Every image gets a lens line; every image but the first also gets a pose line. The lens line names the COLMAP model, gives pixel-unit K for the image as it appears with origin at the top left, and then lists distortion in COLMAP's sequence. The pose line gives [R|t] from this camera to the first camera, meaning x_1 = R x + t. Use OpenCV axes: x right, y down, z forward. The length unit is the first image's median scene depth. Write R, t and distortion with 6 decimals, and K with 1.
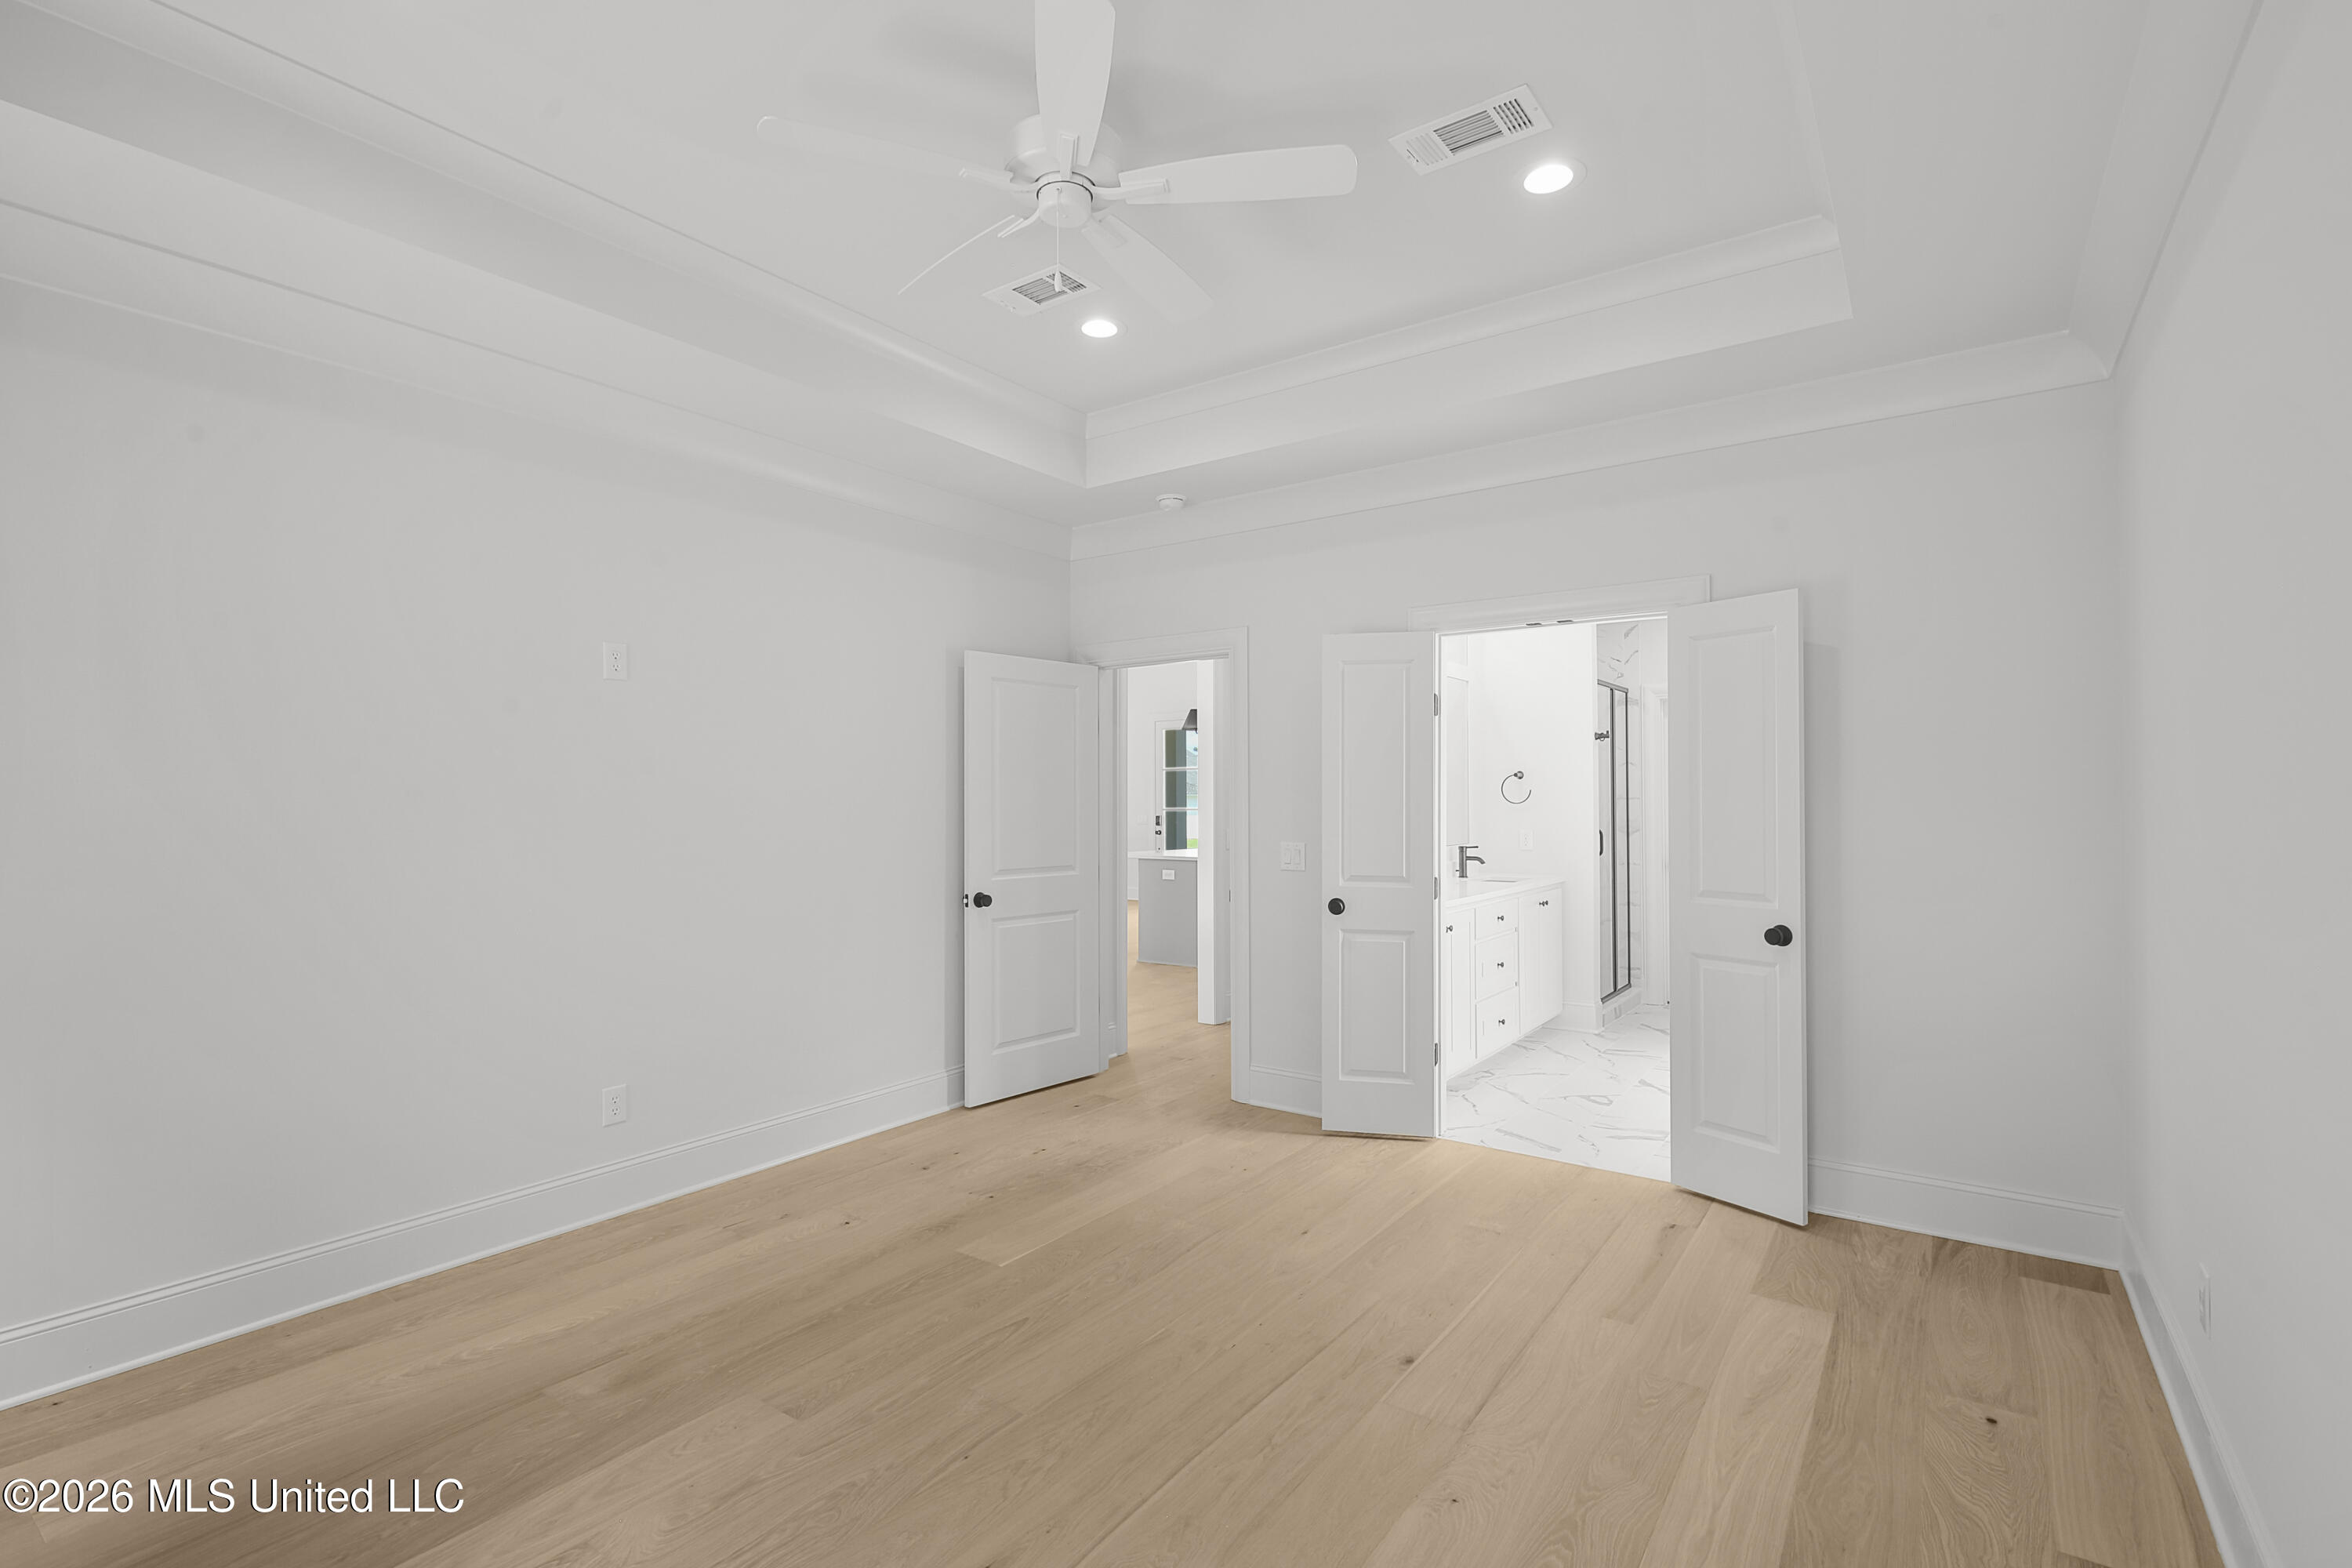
lens RADIAL K [[1078.0, 0, 1175.5], [0, 1078.0, 785.6], [0, 0, 1]] dist [0.001480, 0.000263]
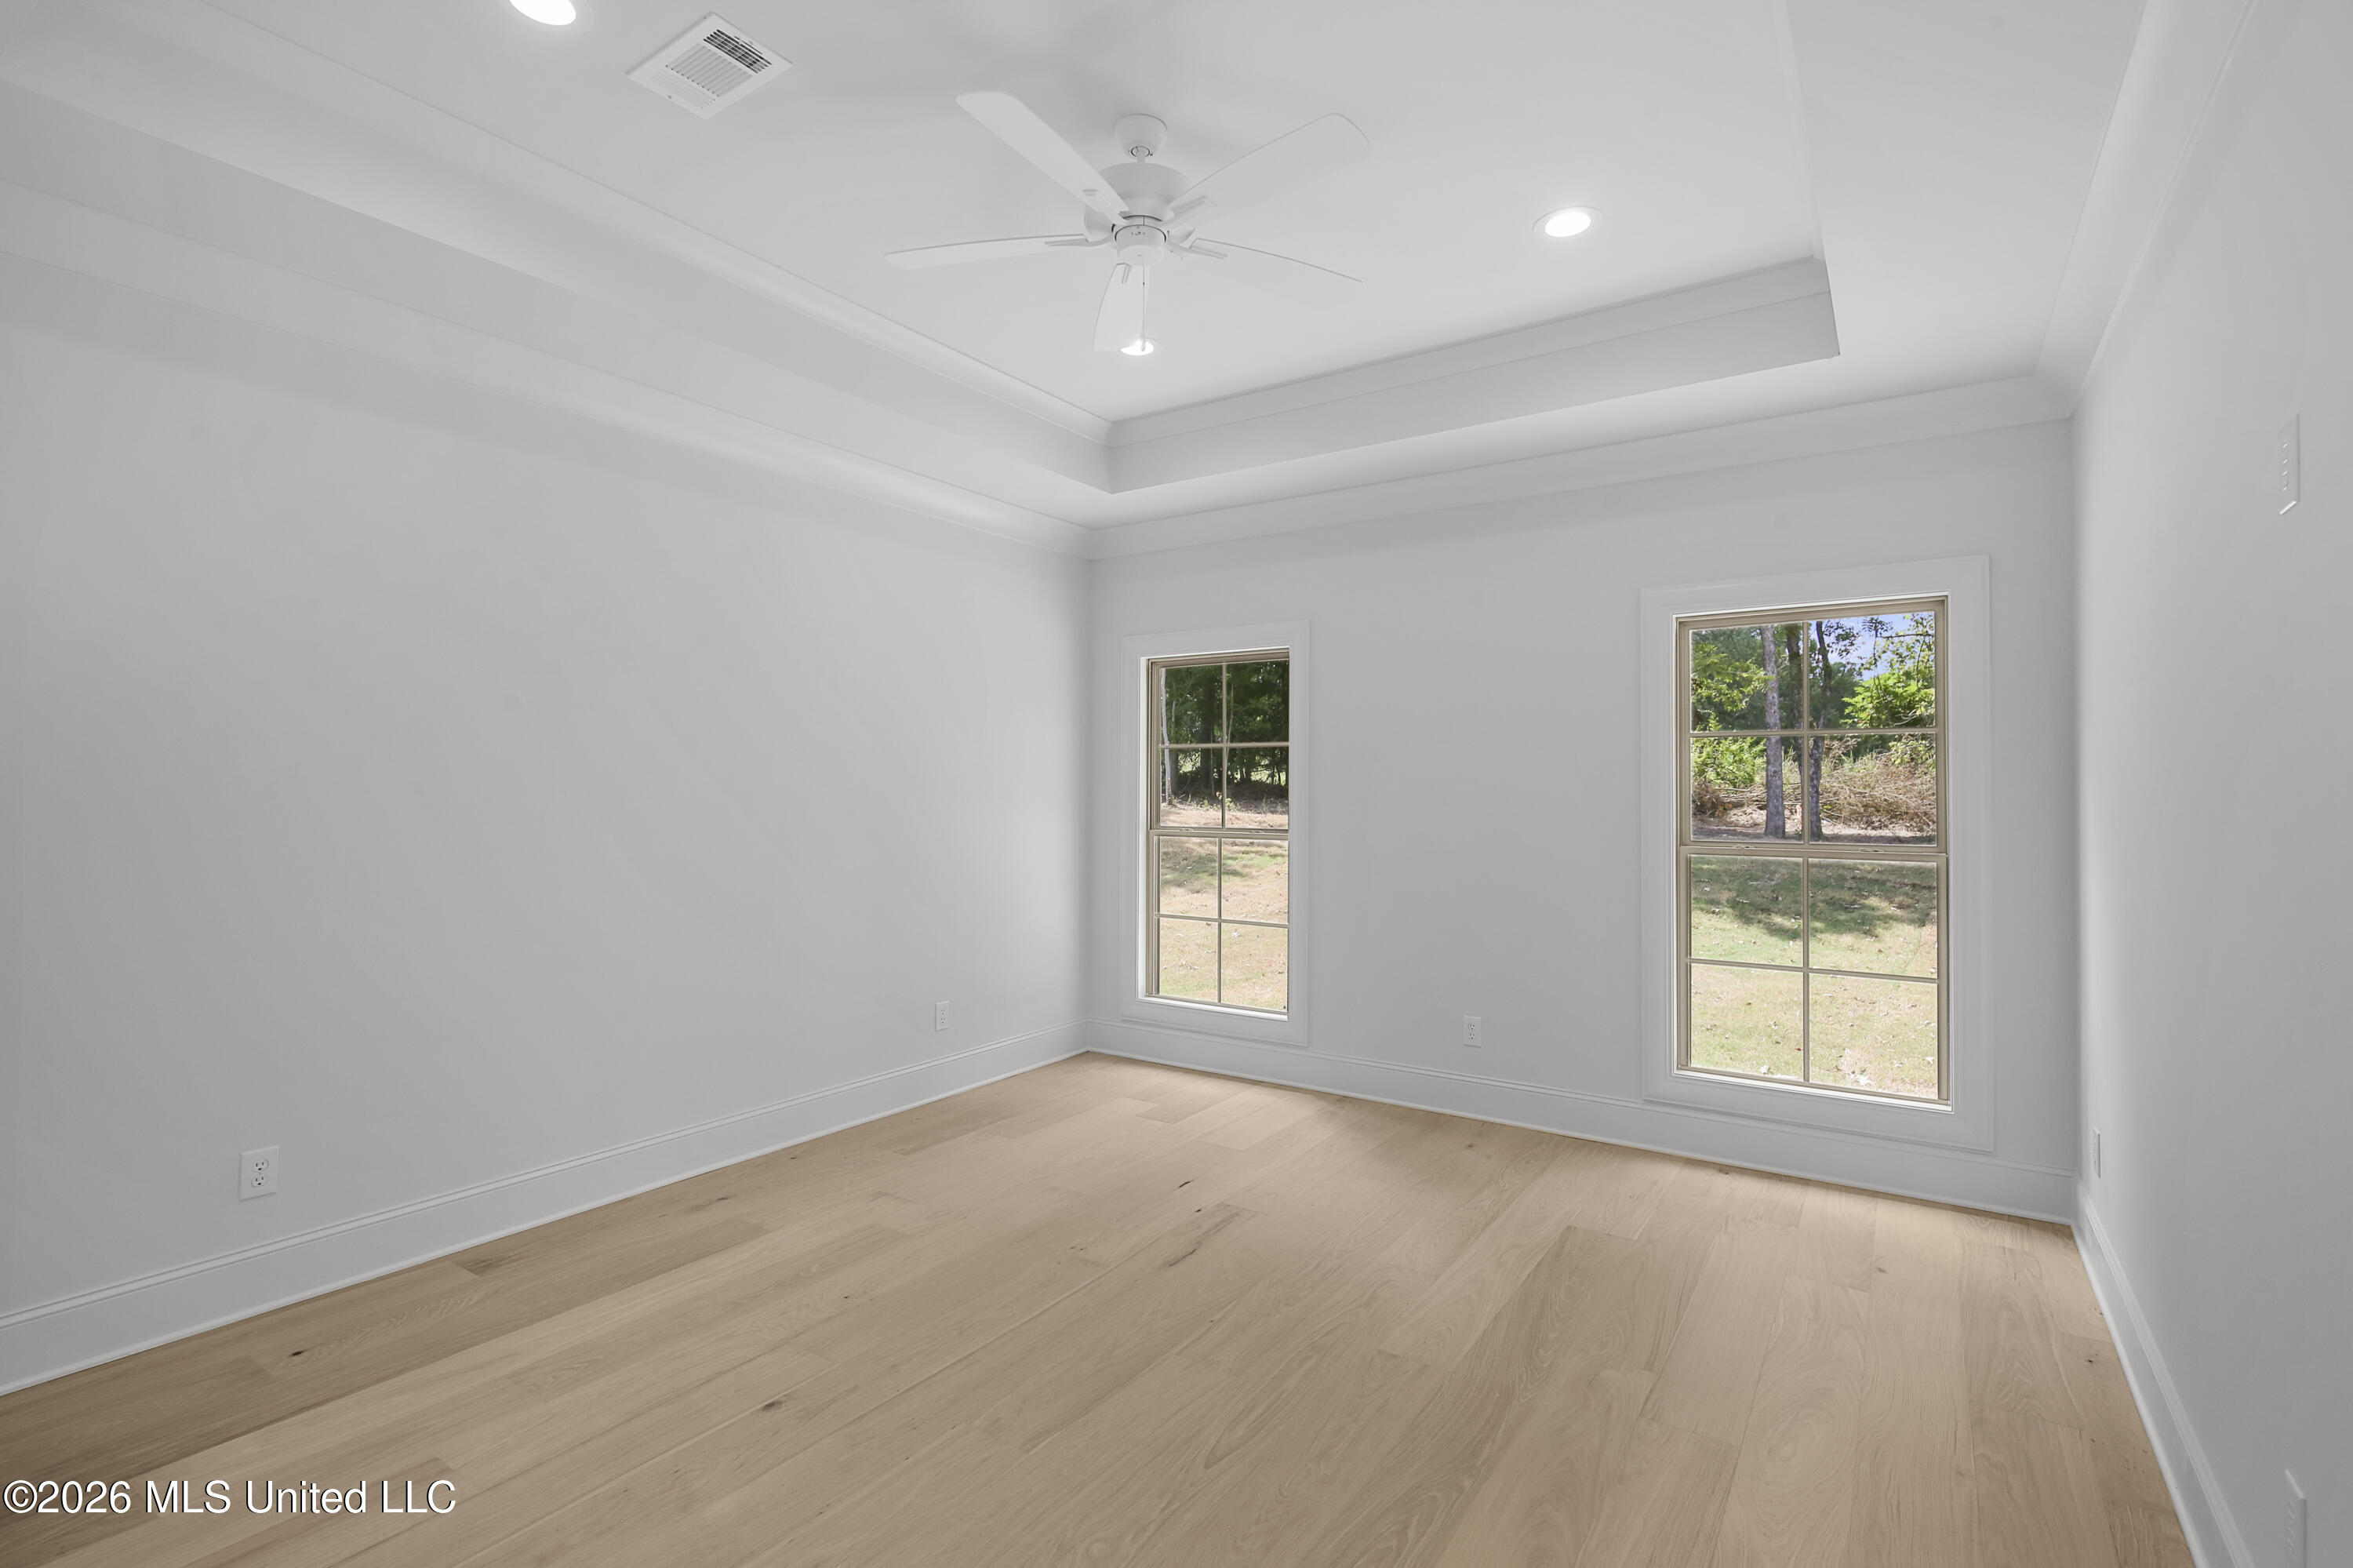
lens RADIAL K [[1078.5, 0, 1174.3], [0, 1078.5, 791.8], [0, 0, 1]] dist [0.001480, 0.000263]
pose [[-0.999787, -0.004870, -0.020062, -0.109788], [-0.004468, 0.999790, -0.020003, 0.033284], [0.020156, -0.019909, -0.999599, 2.014030]]
